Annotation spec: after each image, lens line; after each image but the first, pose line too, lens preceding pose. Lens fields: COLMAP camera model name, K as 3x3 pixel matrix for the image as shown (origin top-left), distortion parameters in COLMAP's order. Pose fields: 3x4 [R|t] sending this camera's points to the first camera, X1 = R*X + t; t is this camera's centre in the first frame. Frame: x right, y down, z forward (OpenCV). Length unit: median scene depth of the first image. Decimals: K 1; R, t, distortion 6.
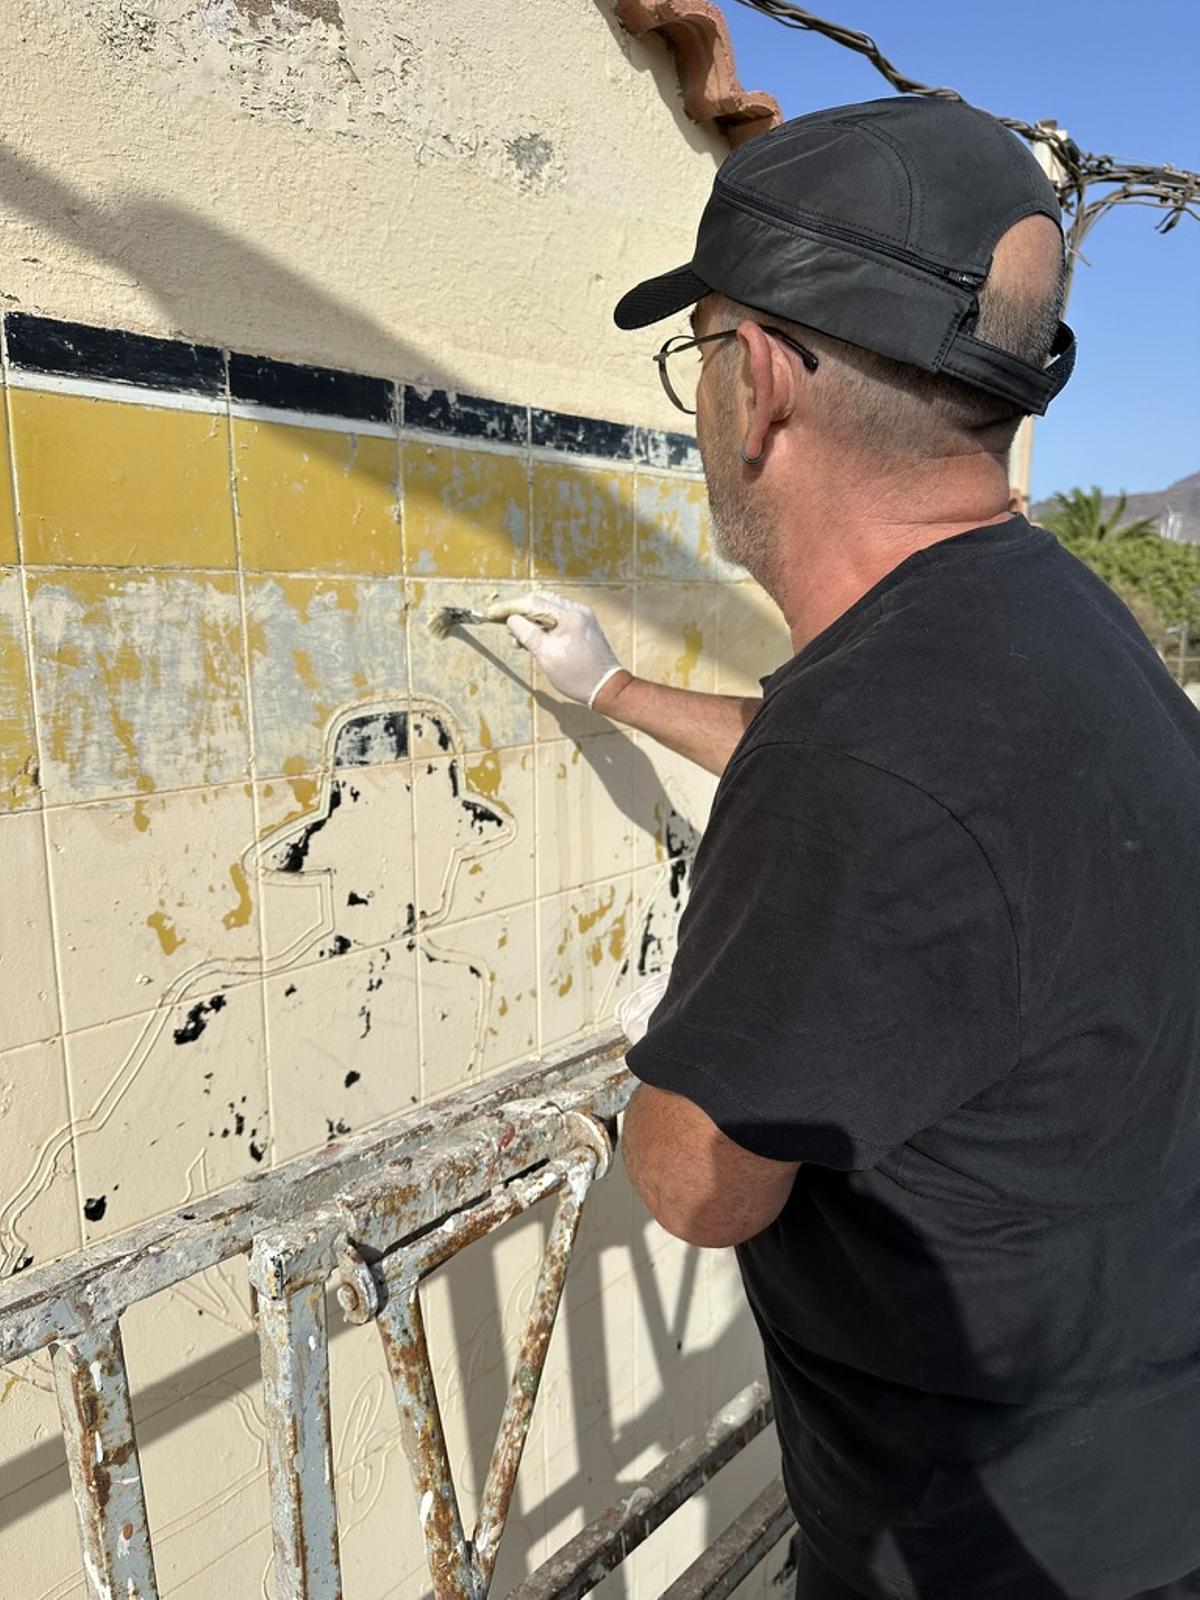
lens RADIAL K [[1110.6, 0, 577.4], [0, 1110.6, 796.1], [0, 0, 1]] dist [0.016223, -0.033892]
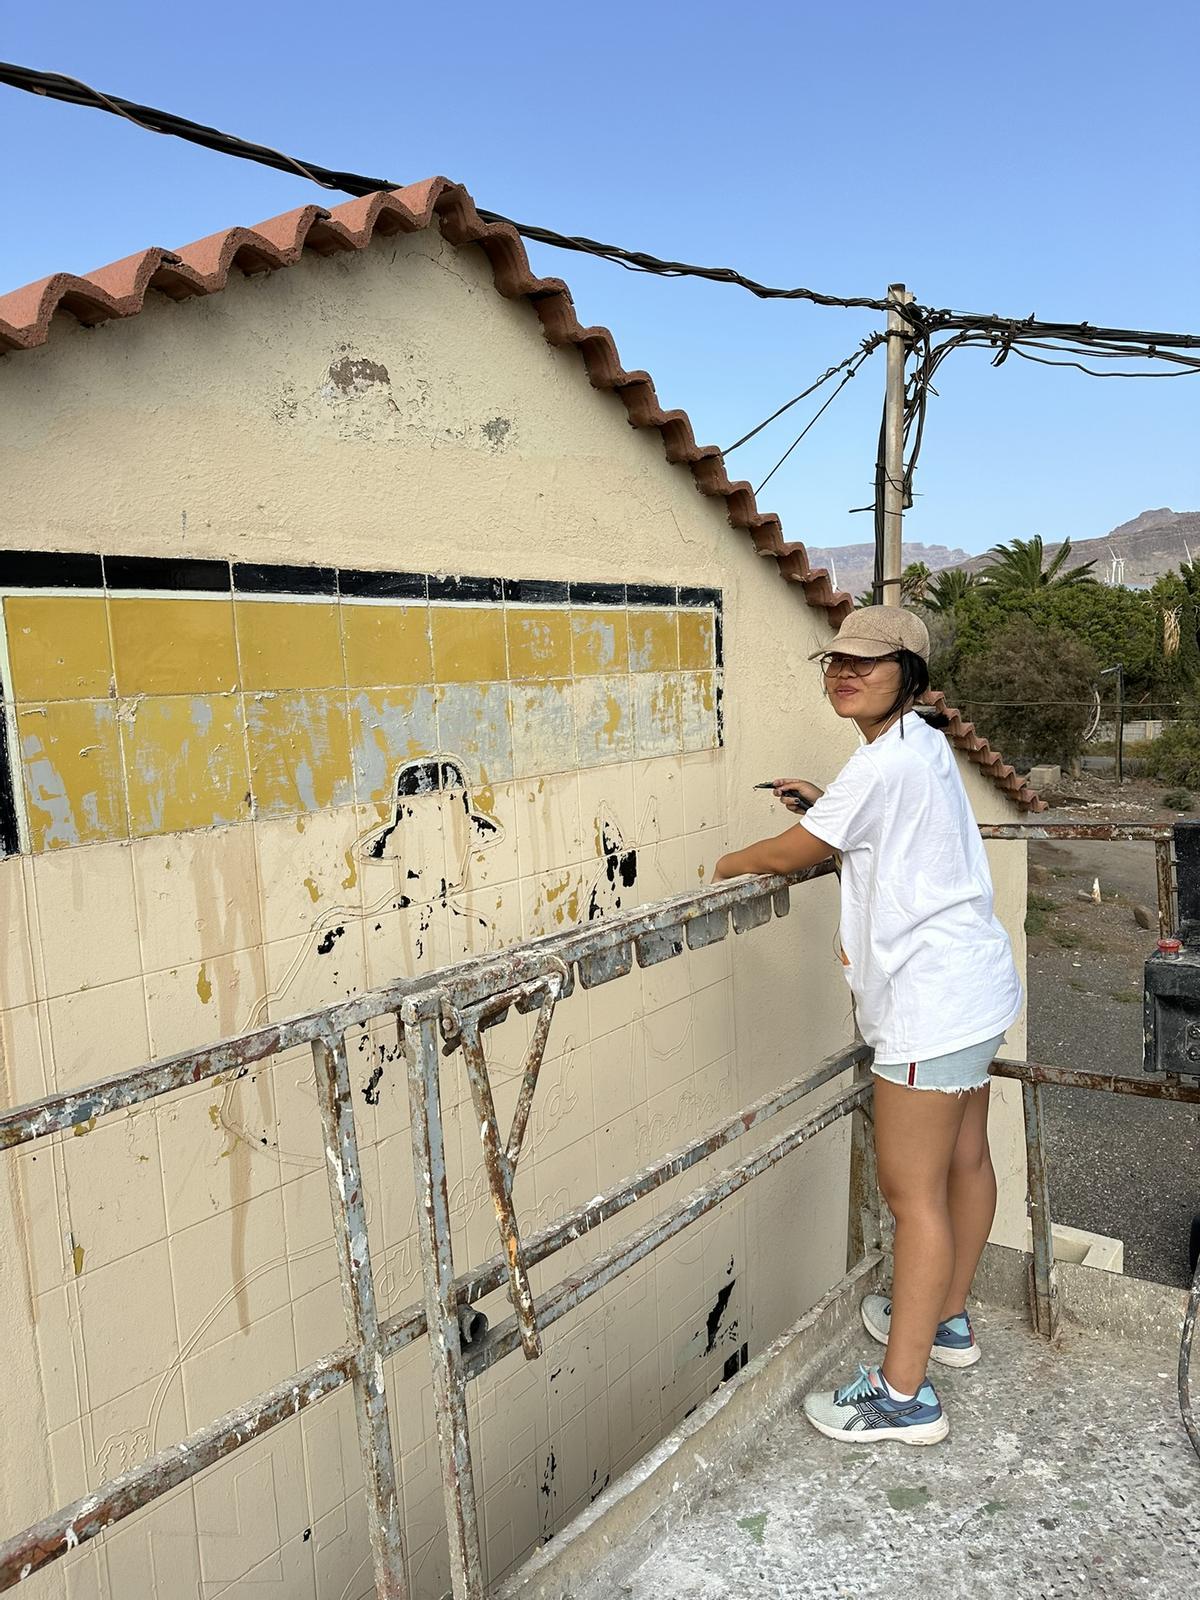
lens RADIAL K [[1110.6, 0, 610.2], [0, 1110.6, 816.4], [0, 0, 1]] dist [0.016223, -0.033892]
pose [[0.997581, -0.044686, 0.053255, 0.015334], [0.046603, 0.998289, -0.035329, 0.080783], [-0.051585, 0.037725, 0.997956, -0.732740]]
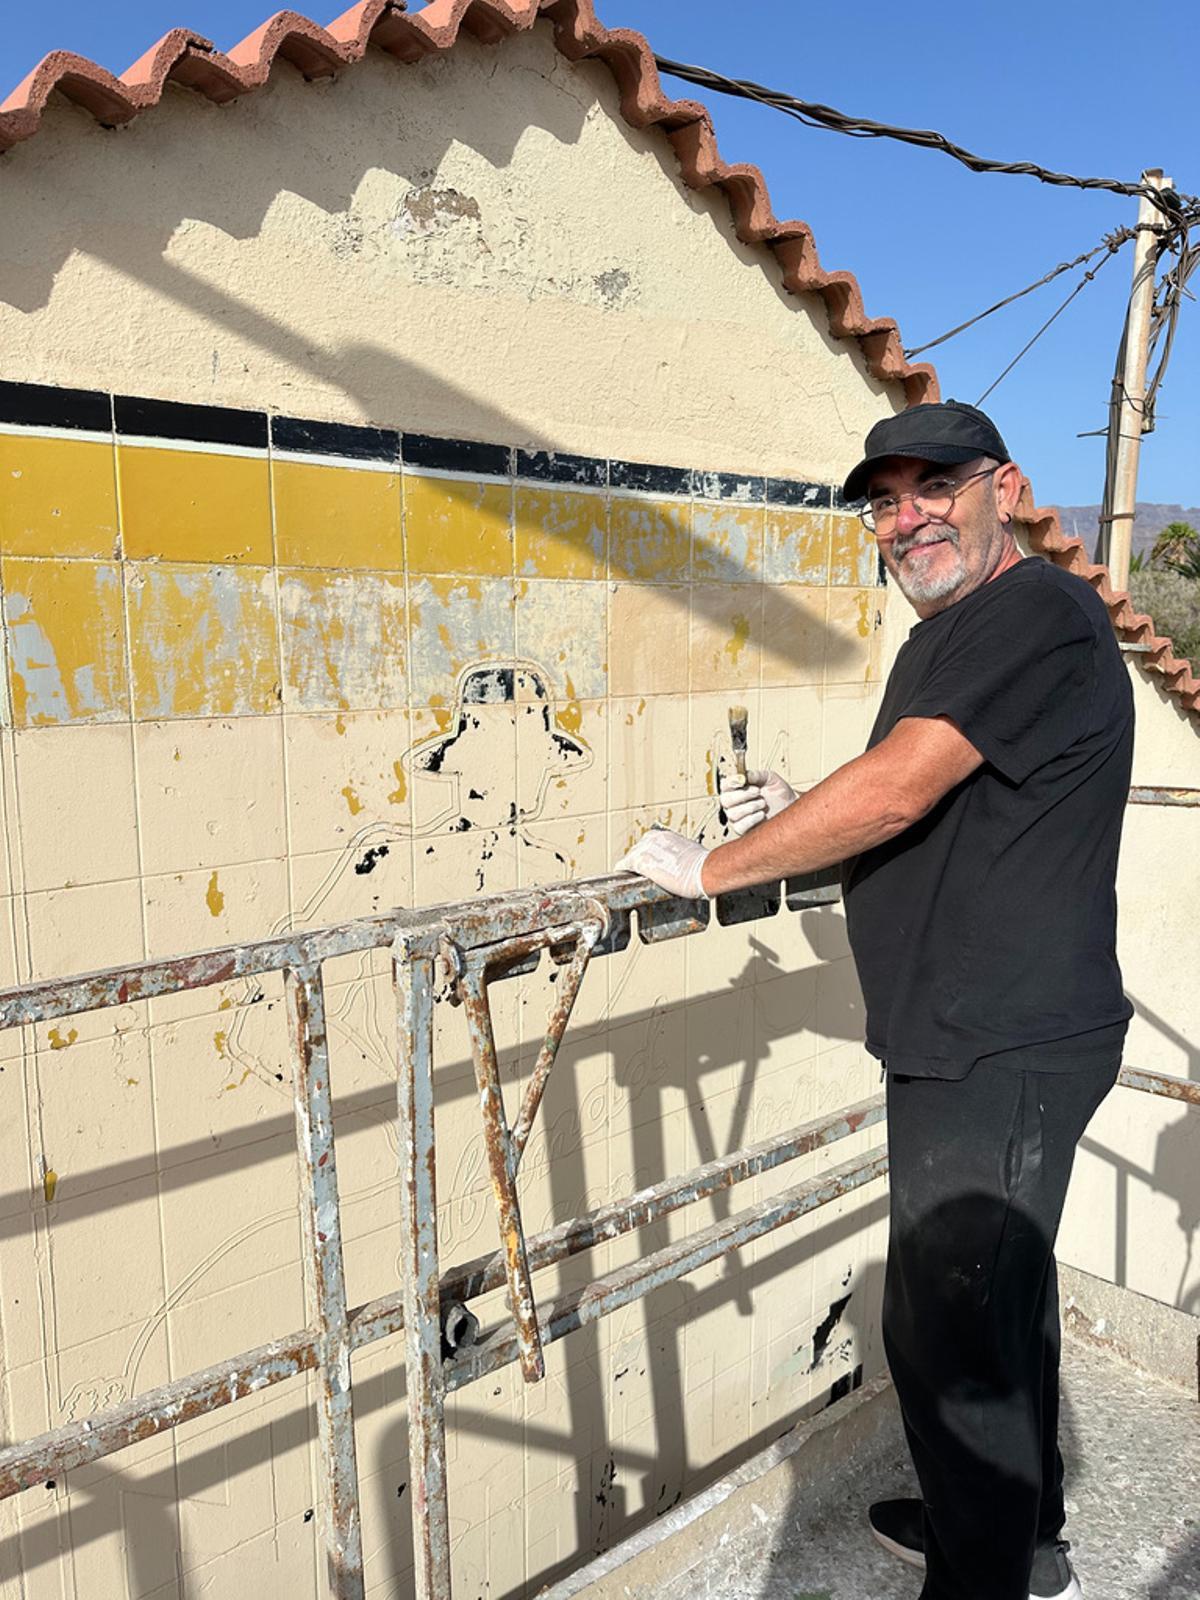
lens RADIAL K [[1110.6, 0, 593.6], [0, 1110.6, 802.2], [0, 0, 1]] dist [0.016223, -0.033892]
pose [[0.989722, 0.027627, -0.140308, 0.169824], [-0.029366, 0.999515, -0.010335, 0.117303], [0.139955, 0.014349, 0.990054, -0.457631]]
